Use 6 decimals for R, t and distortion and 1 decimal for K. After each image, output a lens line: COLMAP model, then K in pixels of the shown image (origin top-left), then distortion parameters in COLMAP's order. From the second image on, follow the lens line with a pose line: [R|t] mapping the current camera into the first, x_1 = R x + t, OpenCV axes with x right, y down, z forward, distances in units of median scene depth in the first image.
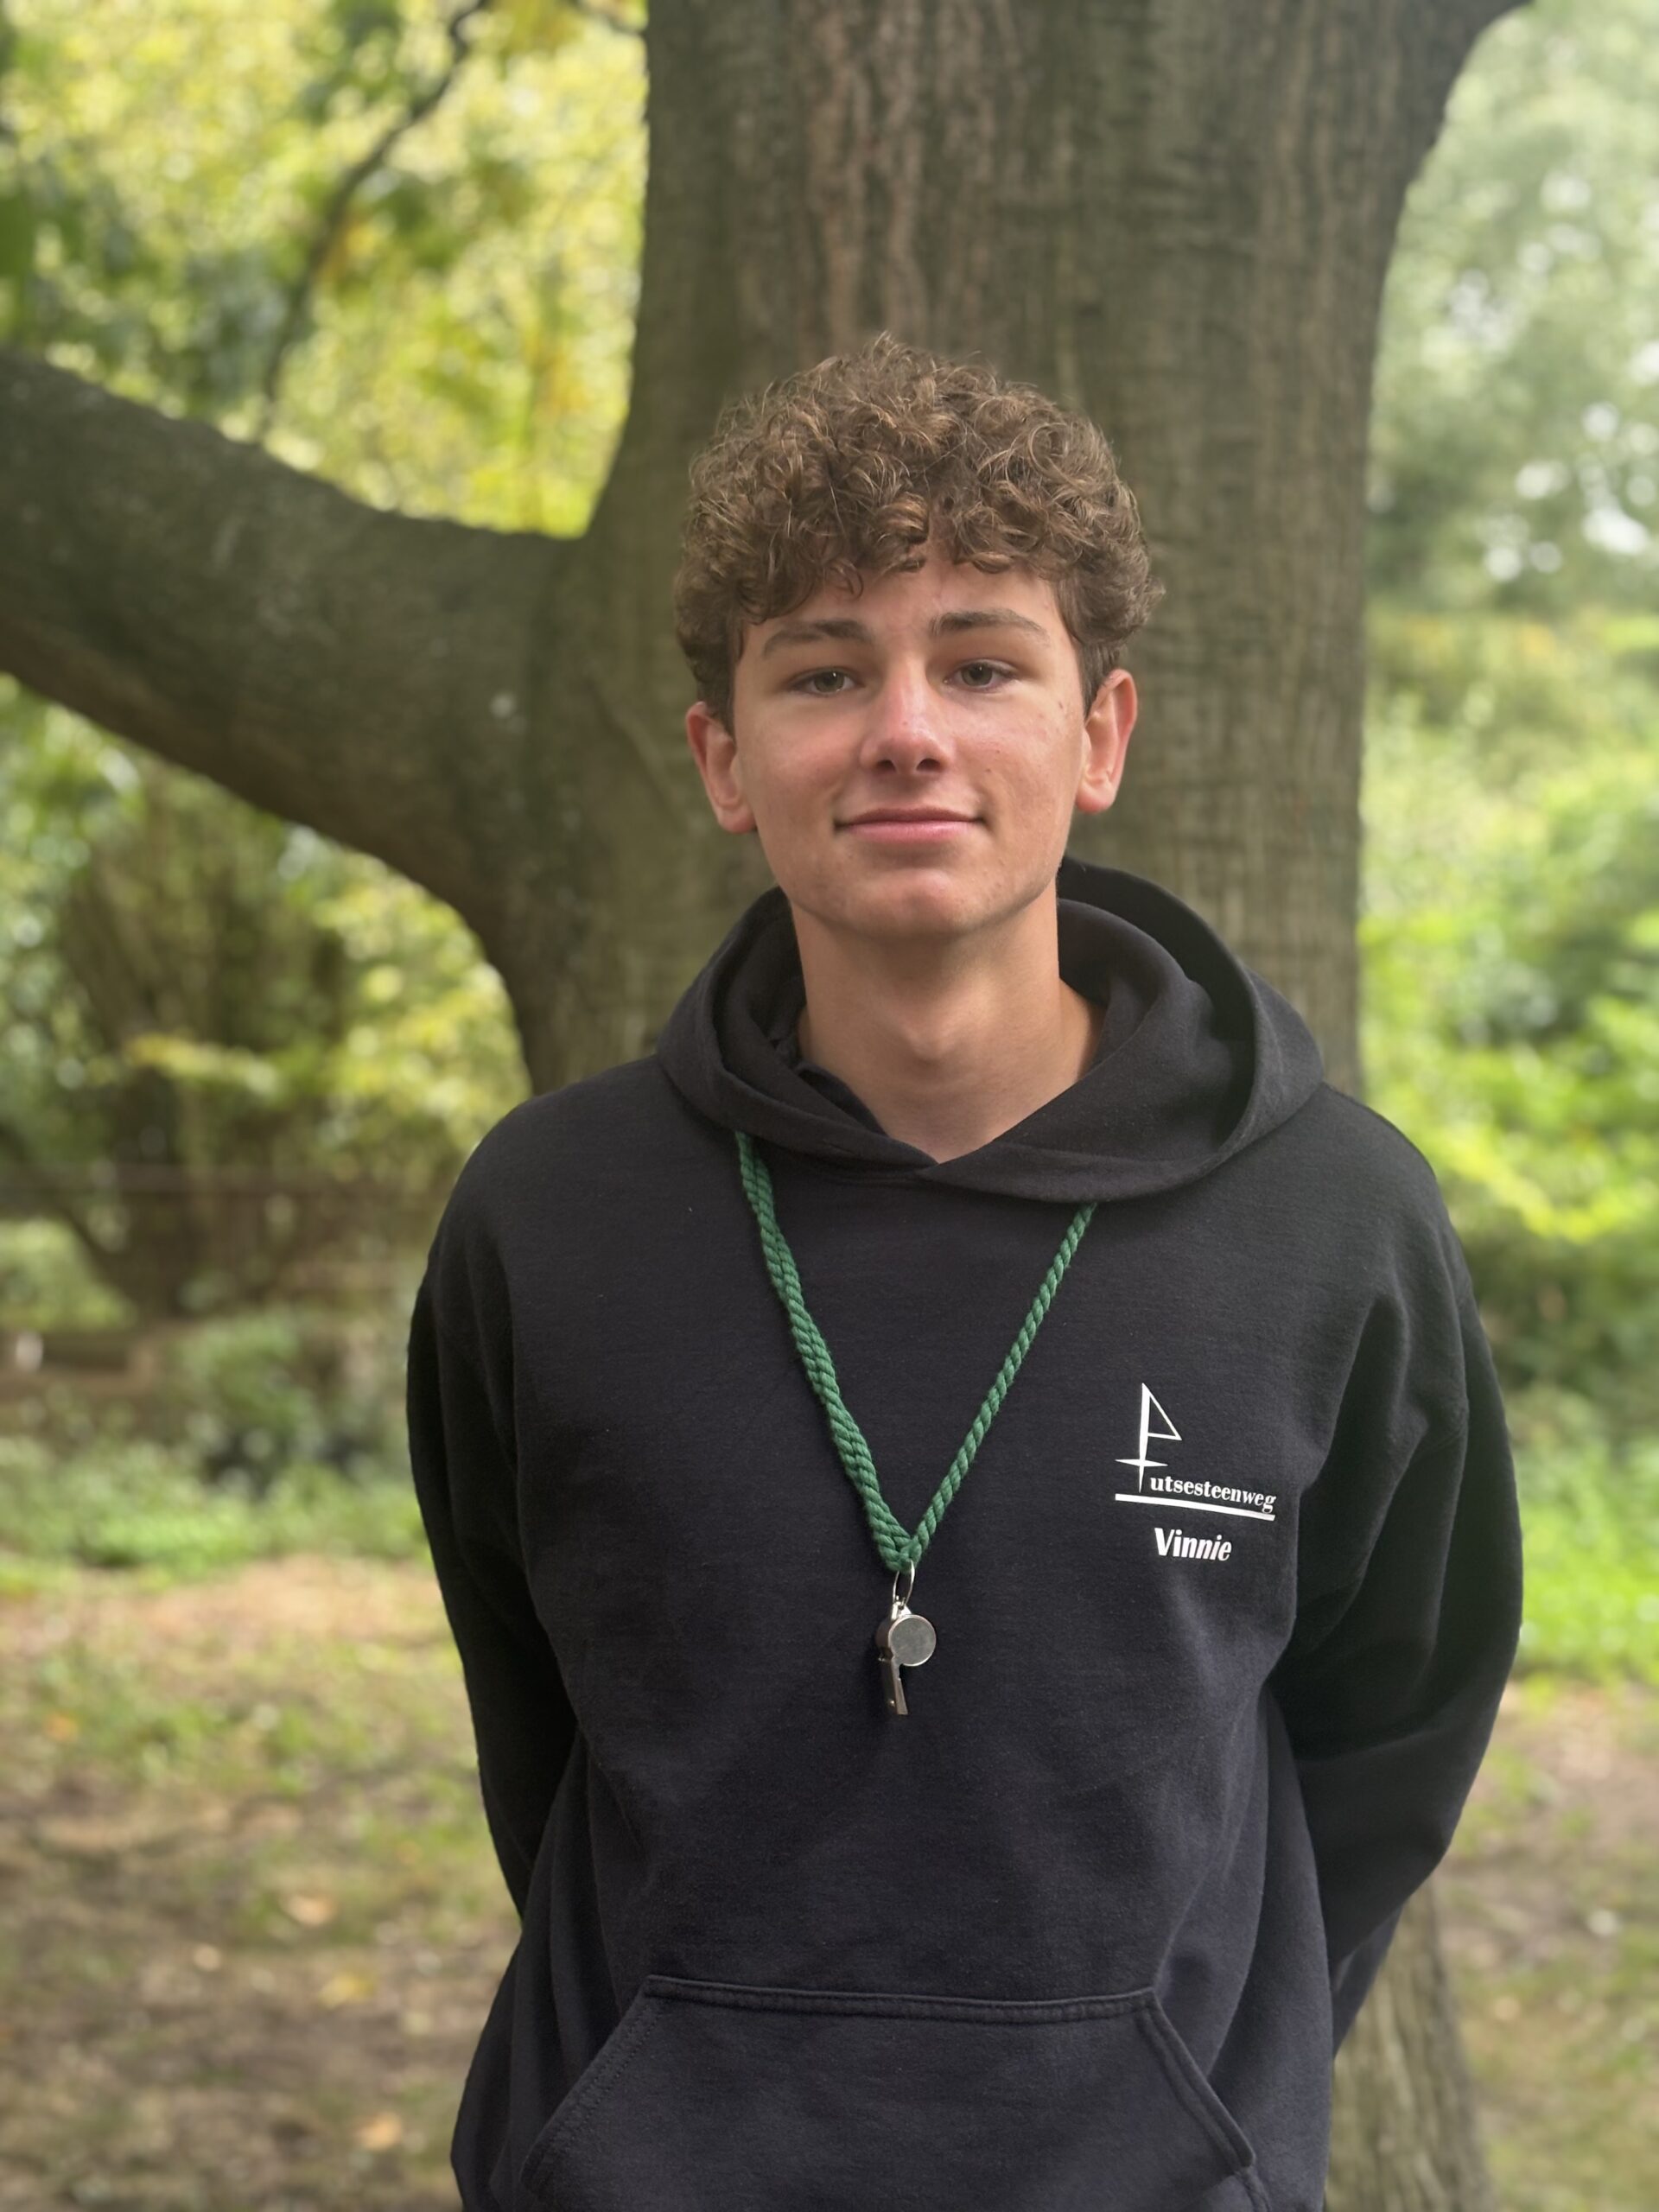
lens RADIAL K [[3326.4, 0, 841.5], [0, 3326.4, 1096.5], [0, 0, 1]] dist [0.069857, 0.000000]
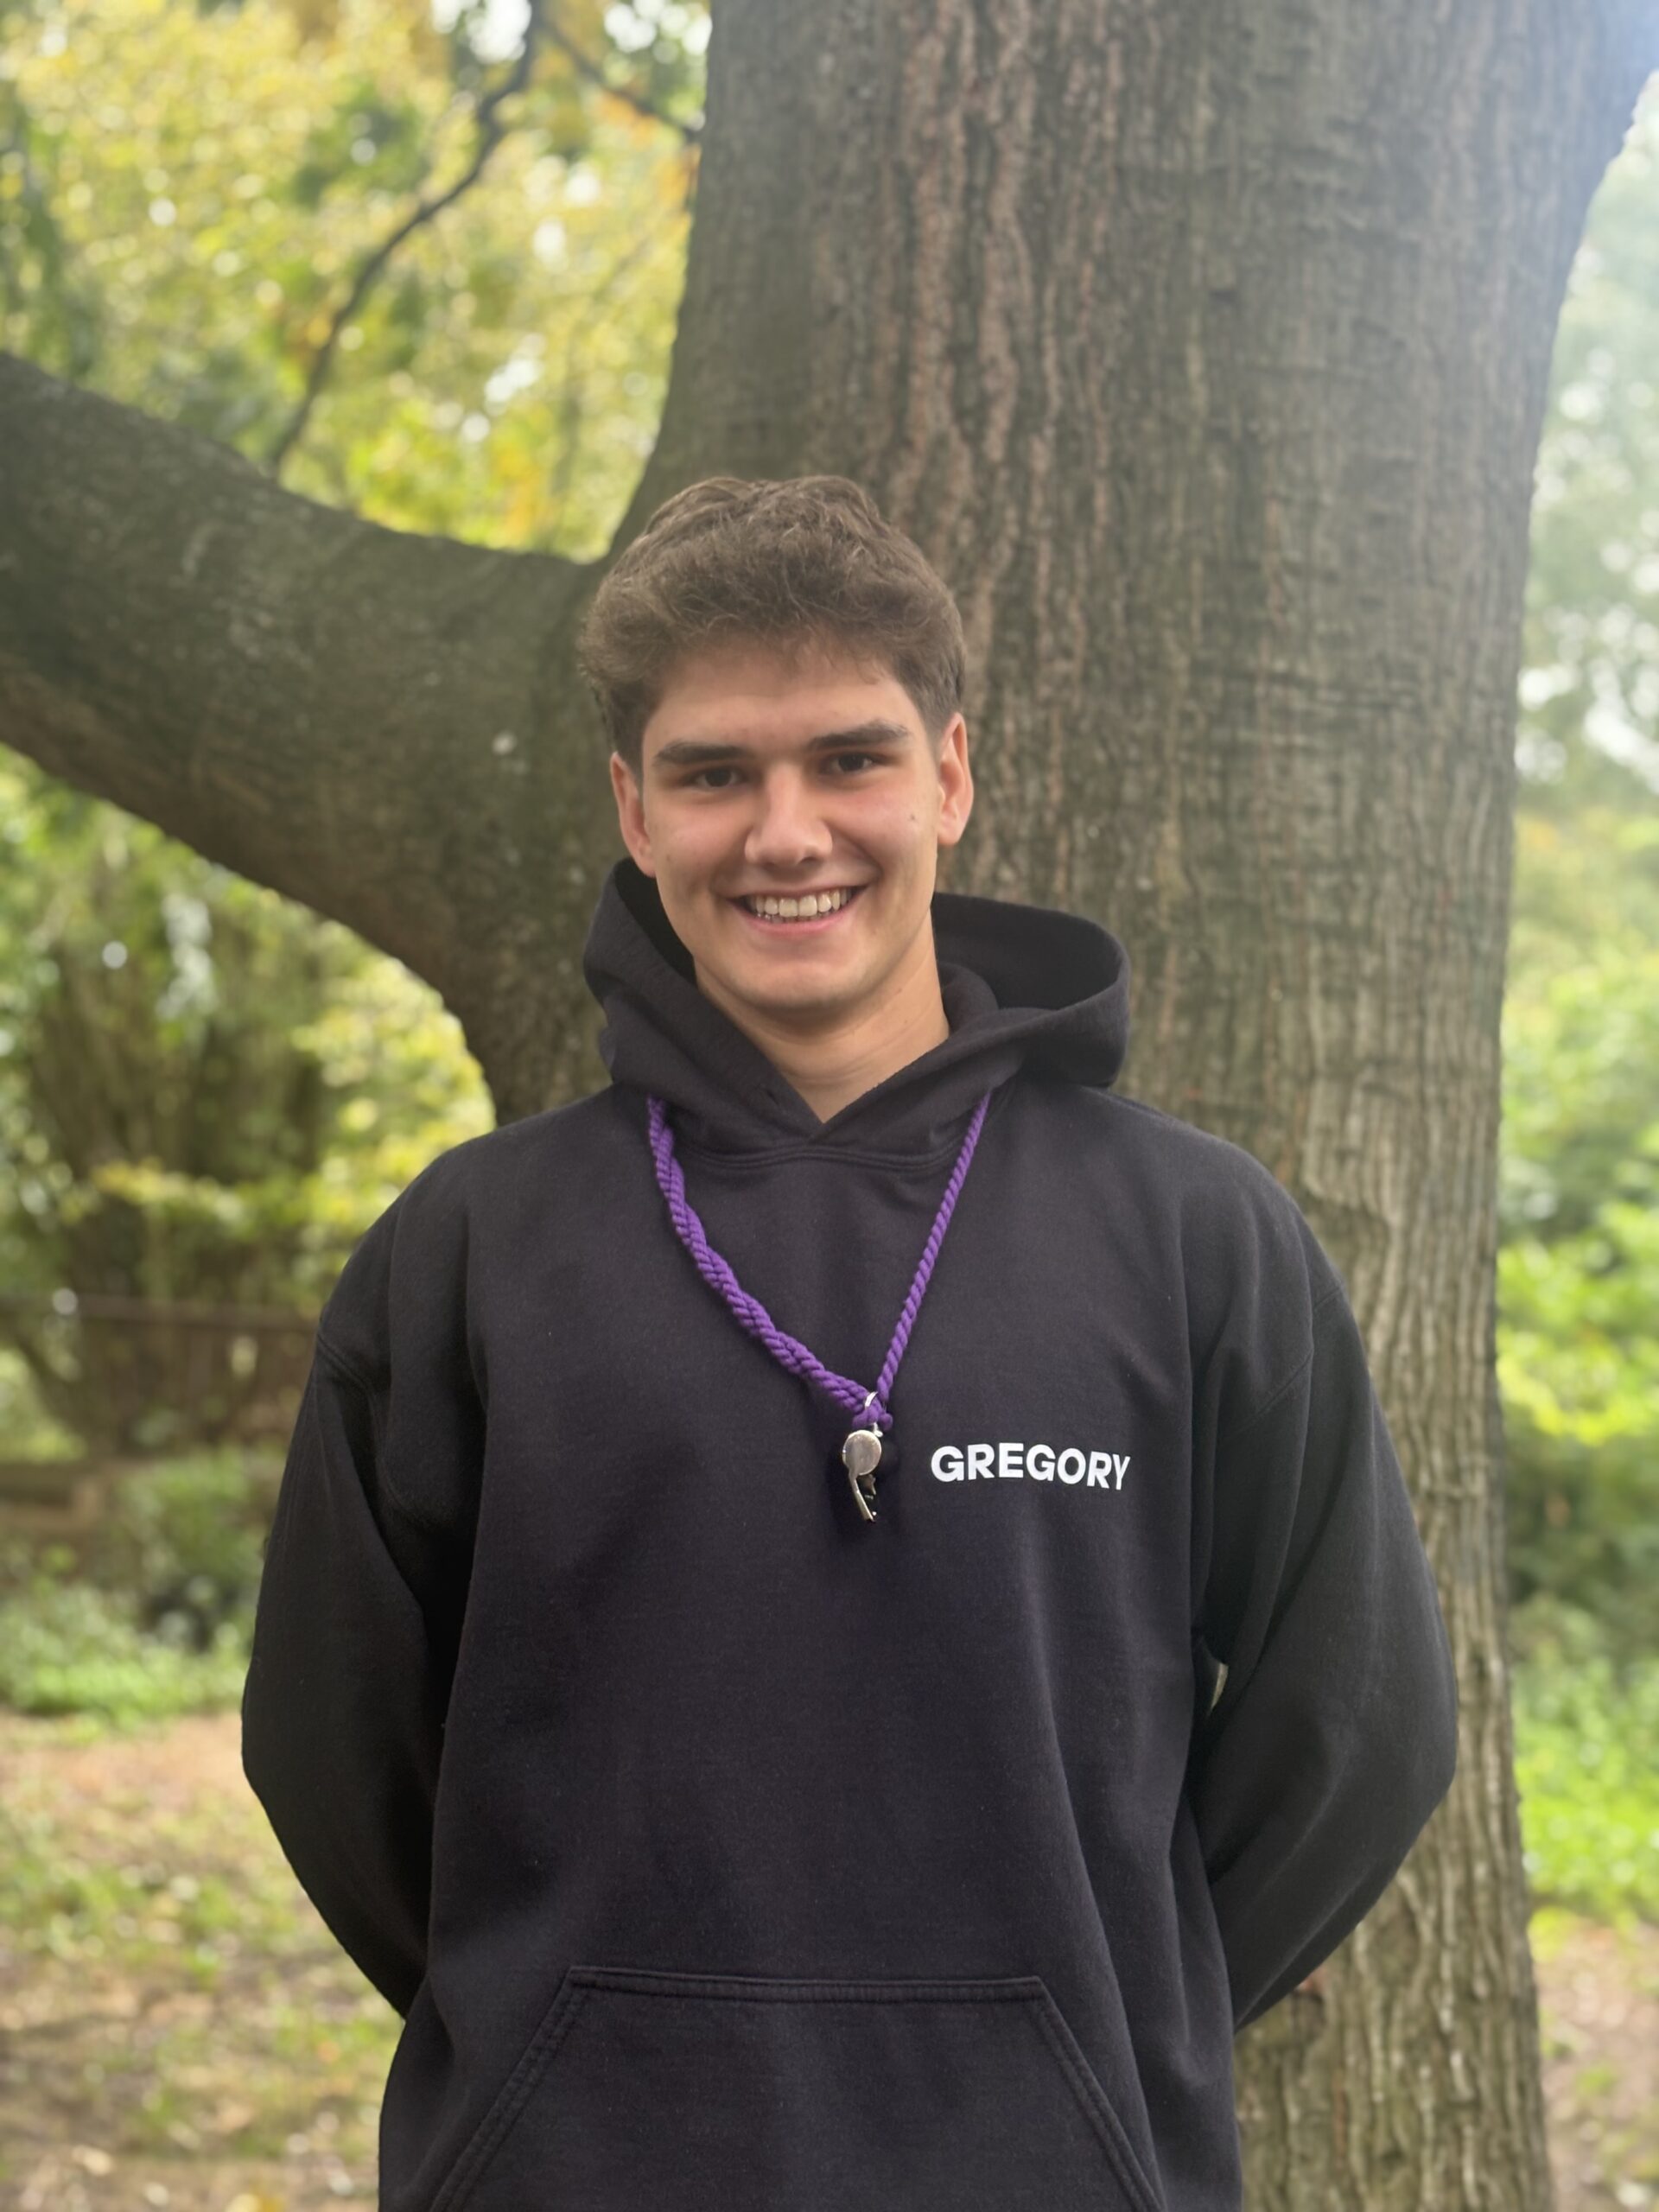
lens RADIAL K [[3326.4, 0, 816.0], [0, 3326.4, 1088.1], [0, 0, 1]] dist [0.069857, 0.000000]
pose [[0.998766, 0.049616, -0.002054, -0.016783], [-0.049655, 0.997333, -0.053500, 0.013651], [-0.000605, 0.053536, 0.998566, 0.163979]]
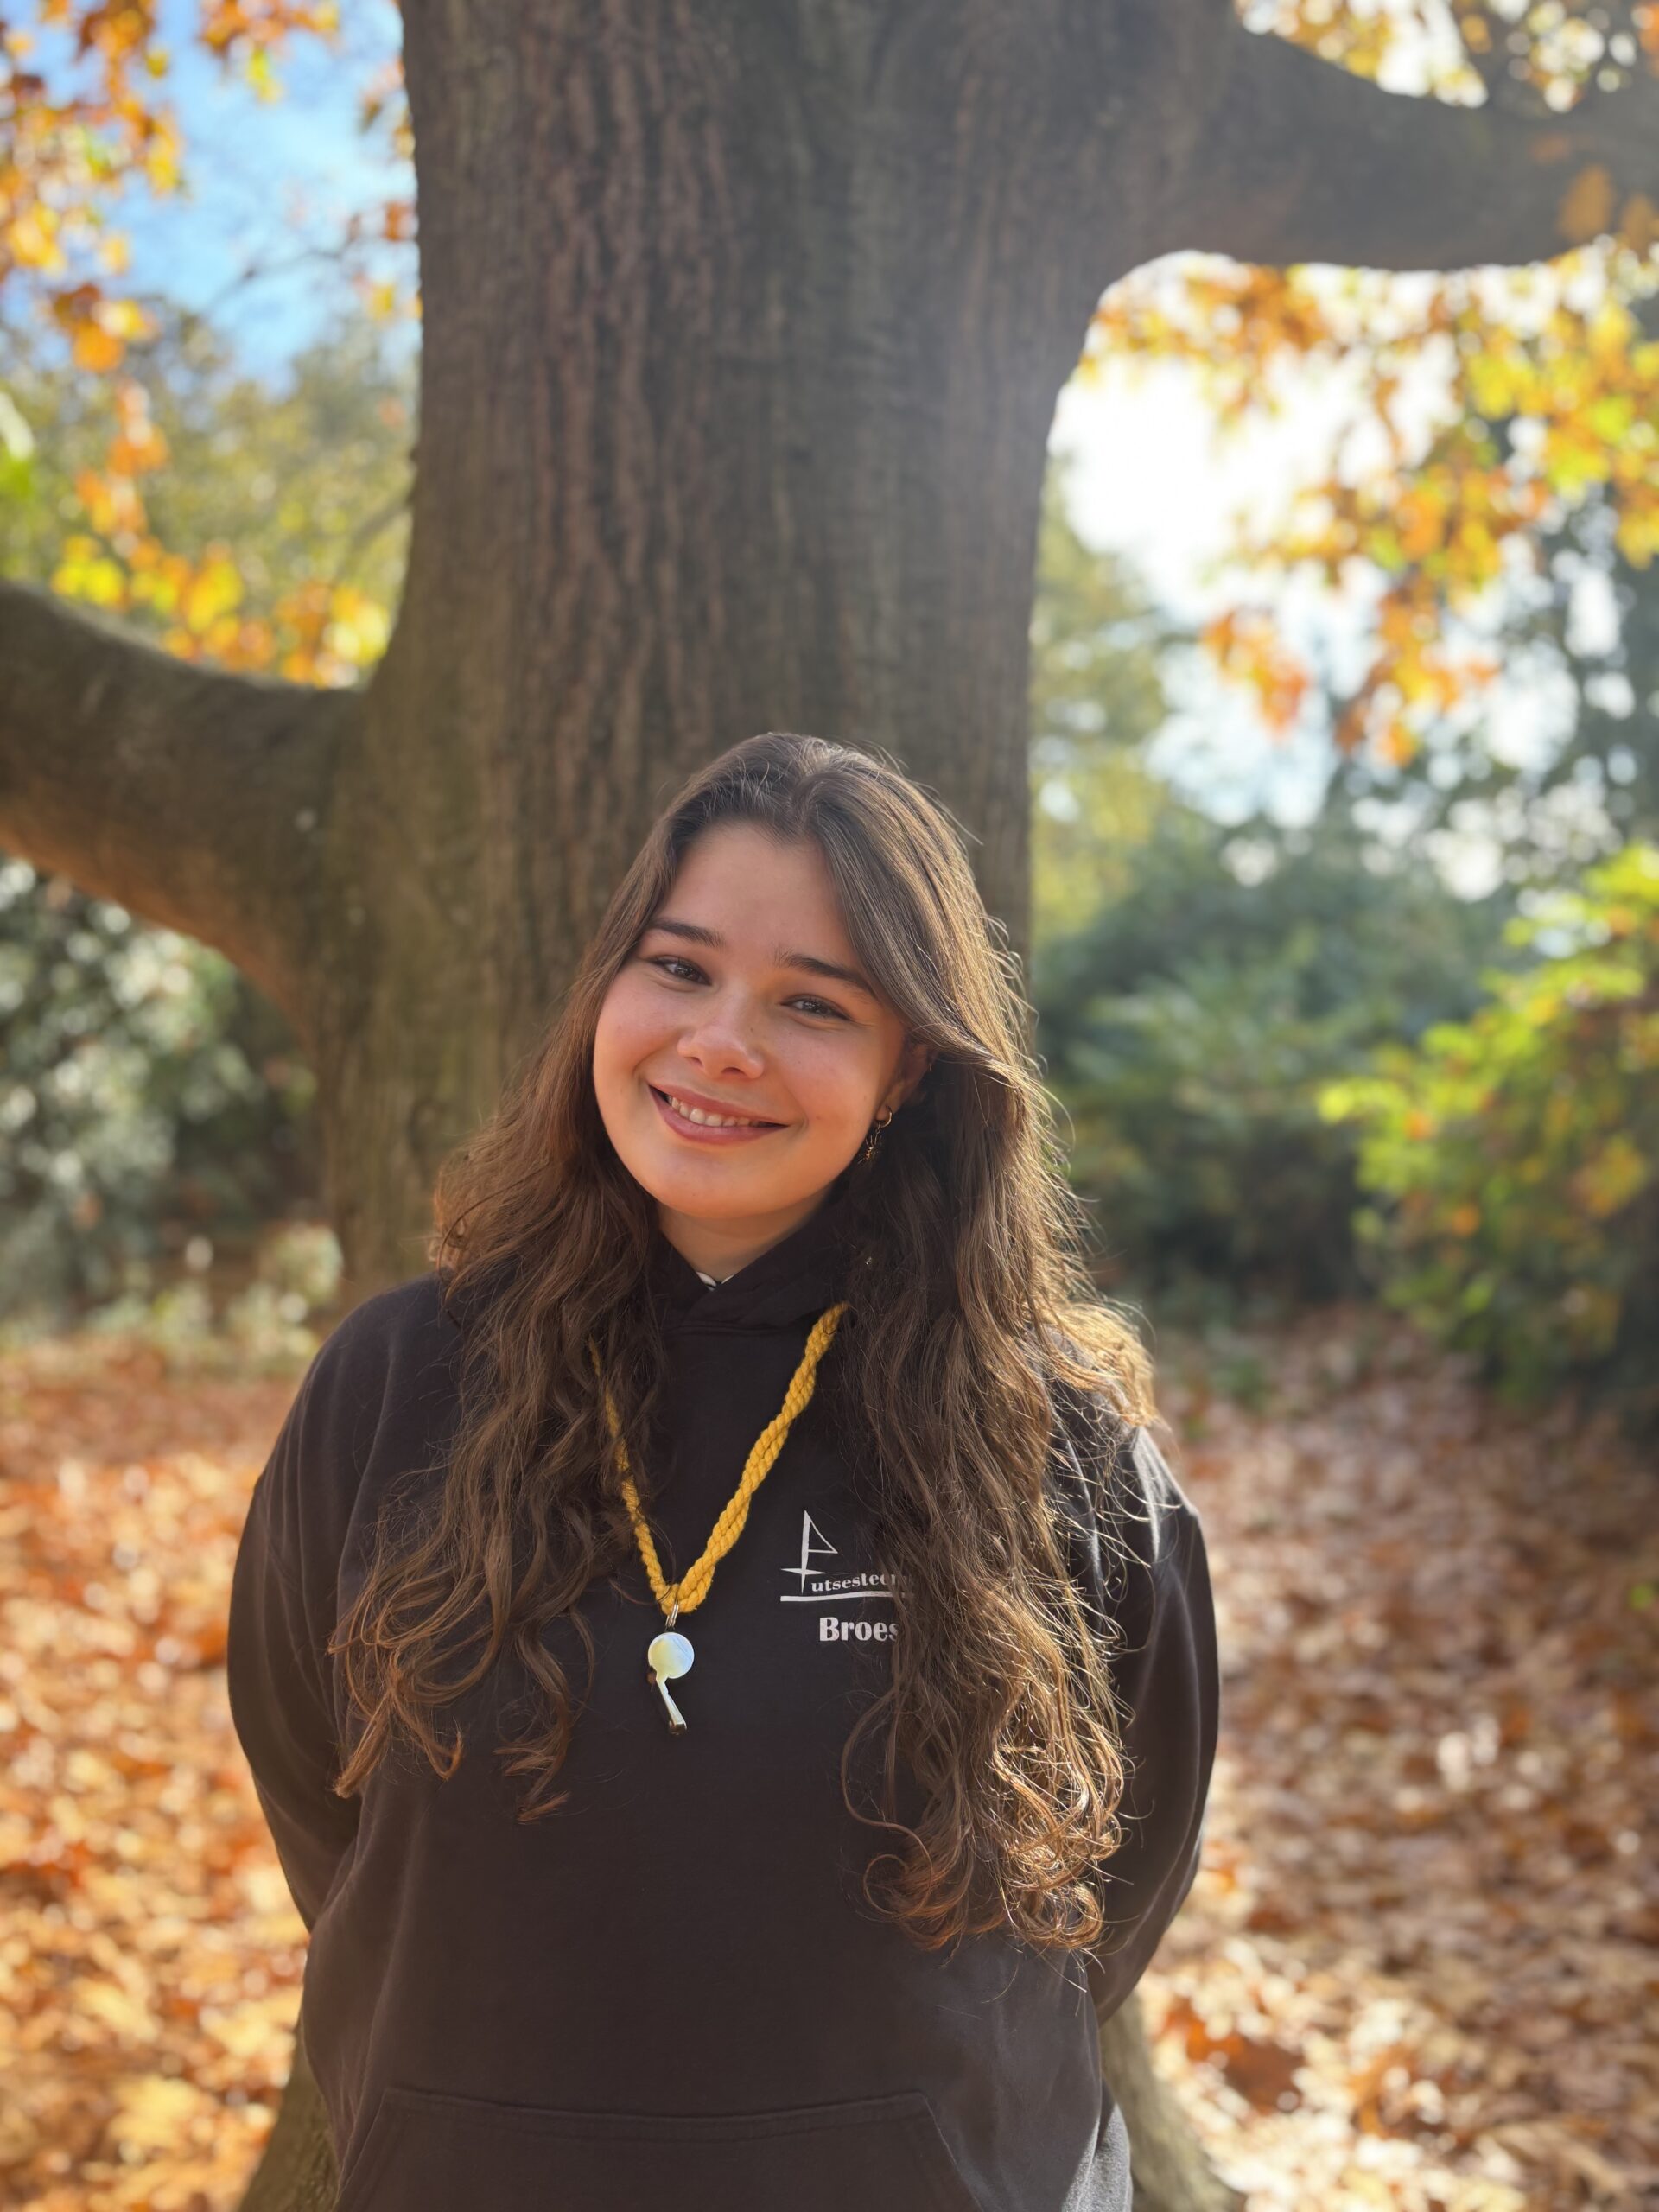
lens RADIAL K [[1656.5, 0, 833.8], [0, 1656.5, 1090.0], [0, 0, 1]] dist [0.016262, -0.016125]
pose [[0.995091, -0.010931, 0.098363, 0.027451], [0.011233, 0.999934, -0.002513, -0.020676], [-0.098329, 0.003605, 0.995147, 0.435622]]
